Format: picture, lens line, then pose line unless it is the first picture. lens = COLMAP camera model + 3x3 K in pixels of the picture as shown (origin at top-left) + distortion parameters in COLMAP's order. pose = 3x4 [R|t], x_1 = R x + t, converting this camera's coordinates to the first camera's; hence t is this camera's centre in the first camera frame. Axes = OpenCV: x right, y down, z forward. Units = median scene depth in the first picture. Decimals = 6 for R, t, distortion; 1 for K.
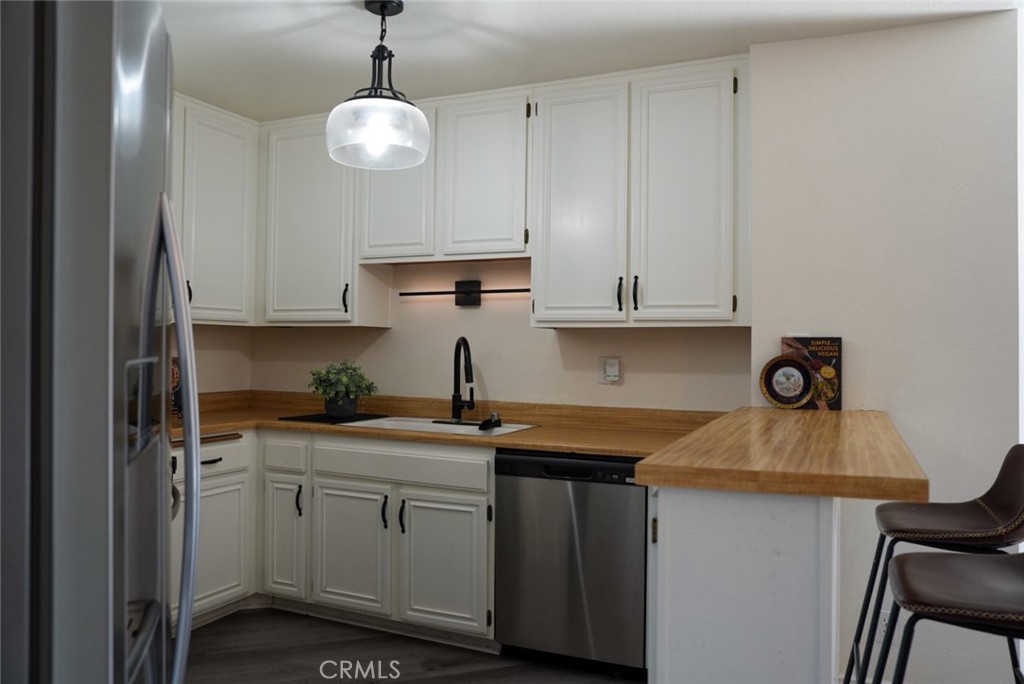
lens RADIAL K [[779.8, 0, 513.5], [0, 779.8, 342.2], [0, 0, 1]] dist [-0.056031, 0.017264]
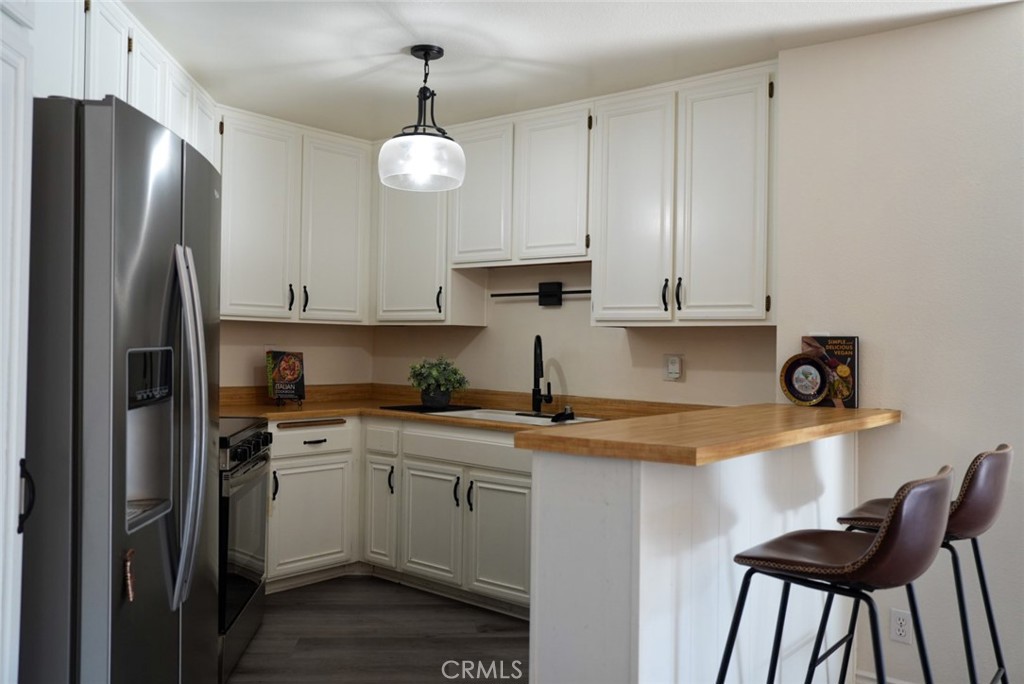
lens RADIAL K [[884.4, 0, 514.2], [0, 884.4, 343.1], [0, 0, 1]] dist [-0.013679, 0.009705]
pose [[0.962899, 0.003965, -0.269835, 0.260600], [-0.003016, 0.999988, 0.003929, -0.000790], [0.269847, -0.002970, 0.962899, -0.206919]]
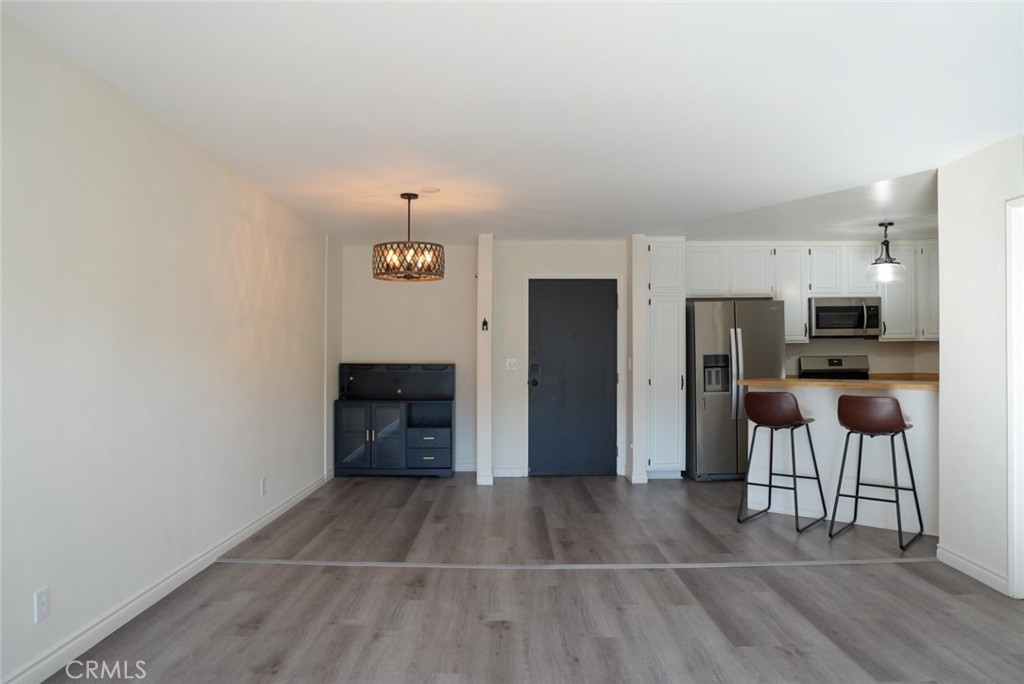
lens RADIAL K [[693.1, 0, 510.0], [0, 693.1, 343.9], [0, 0, 1]] dist [-0.083838, 0.024377]
pose [[-0.328559, -0.014667, -0.944369, 1.995298], [0.015249, 0.999667, -0.020831, 0.004709], [0.944360, -0.021245, -0.328226, 0.425666]]
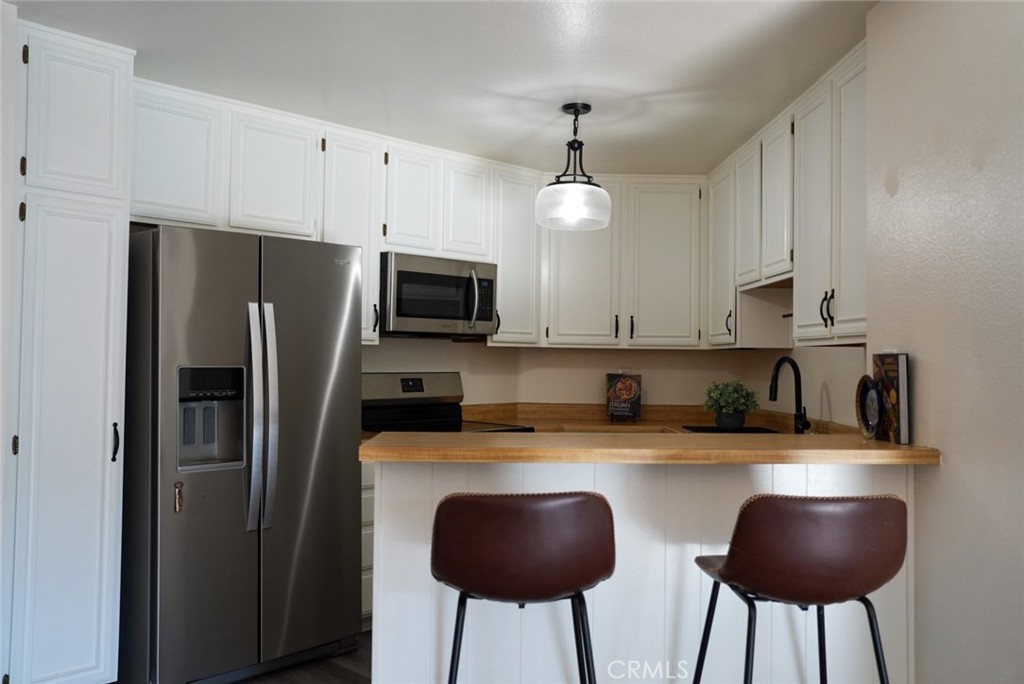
lens RADIAL K [[884.4, 0, 527.8], [0, 884.4, 335.2], [0, 0, 1]] dist [-0.013679, 0.009705]
pose [[0.439403, -0.033389, -0.897669, 0.925501], [0.004601, 0.999380, -0.034920, 0.004447], [0.898278, 0.011214, 0.439284, 0.210997]]
